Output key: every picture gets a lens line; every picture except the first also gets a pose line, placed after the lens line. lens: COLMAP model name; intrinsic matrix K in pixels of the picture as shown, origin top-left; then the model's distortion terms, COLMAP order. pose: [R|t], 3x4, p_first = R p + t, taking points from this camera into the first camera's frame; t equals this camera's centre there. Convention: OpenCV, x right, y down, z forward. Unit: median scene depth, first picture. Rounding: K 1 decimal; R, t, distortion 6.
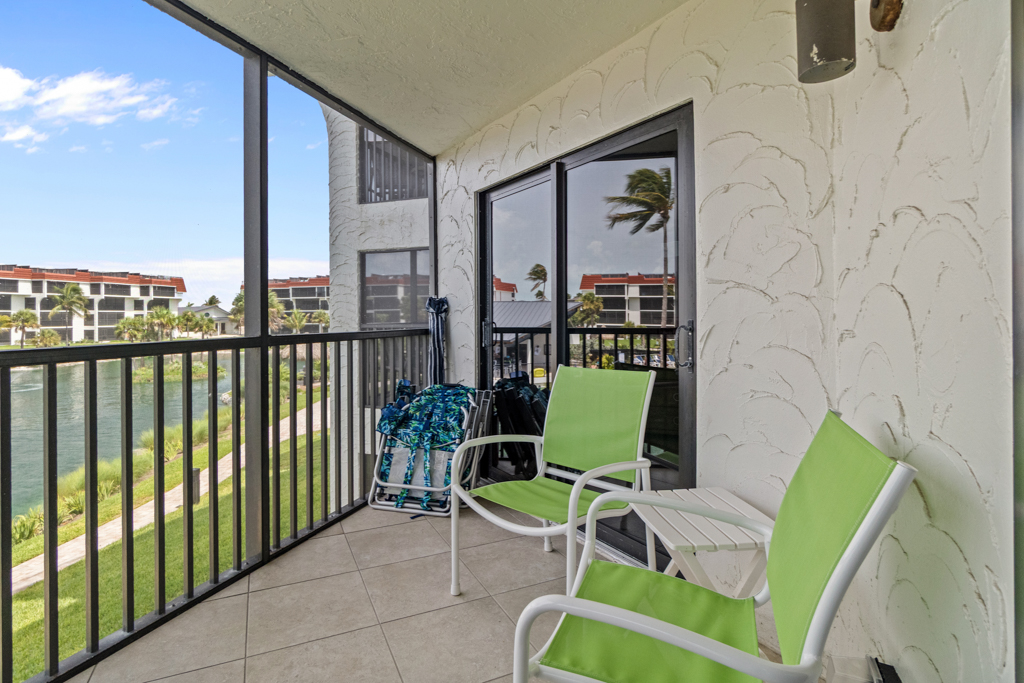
lens RADIAL K [[523.9, 0, 515.3], [0, 523.9, 318.7], [0, 0, 1]] dist [0.002864, -0.000517]
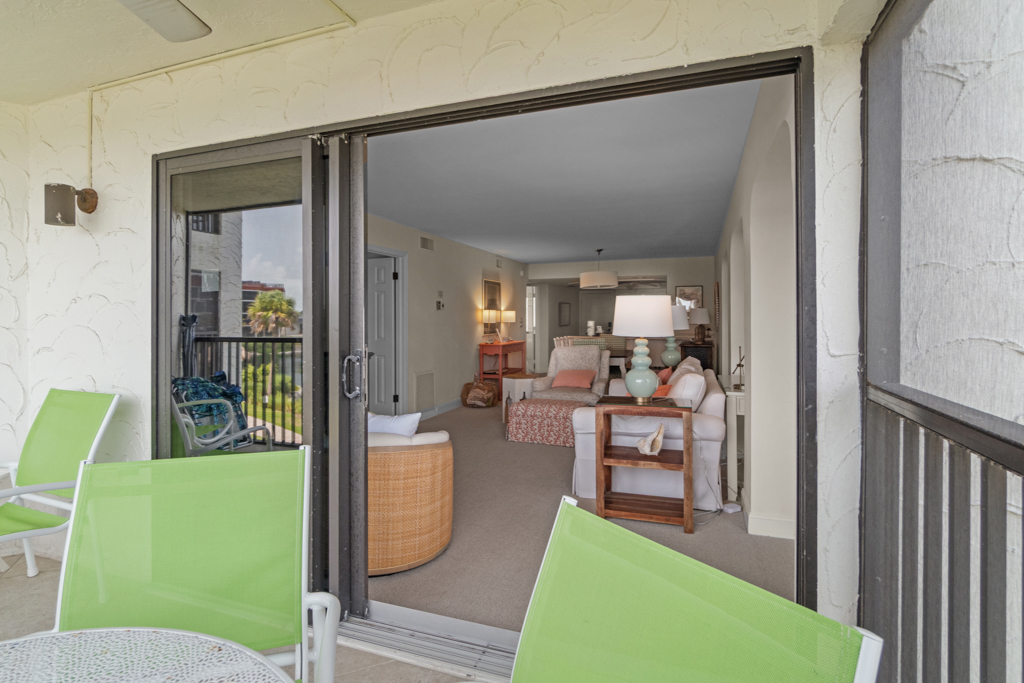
lens RADIAL K [[523.9, 0, 510.0], [0, 523.9, 340.6], [0, 0, 1]] dist [0.002864, -0.000517]
pose [[0.035522, 0.002363, 0.999366, -1.046449], [-0.002294, 0.999995, -0.002283, -0.002594], [-0.999366, -0.002212, 0.035528, -0.634488]]
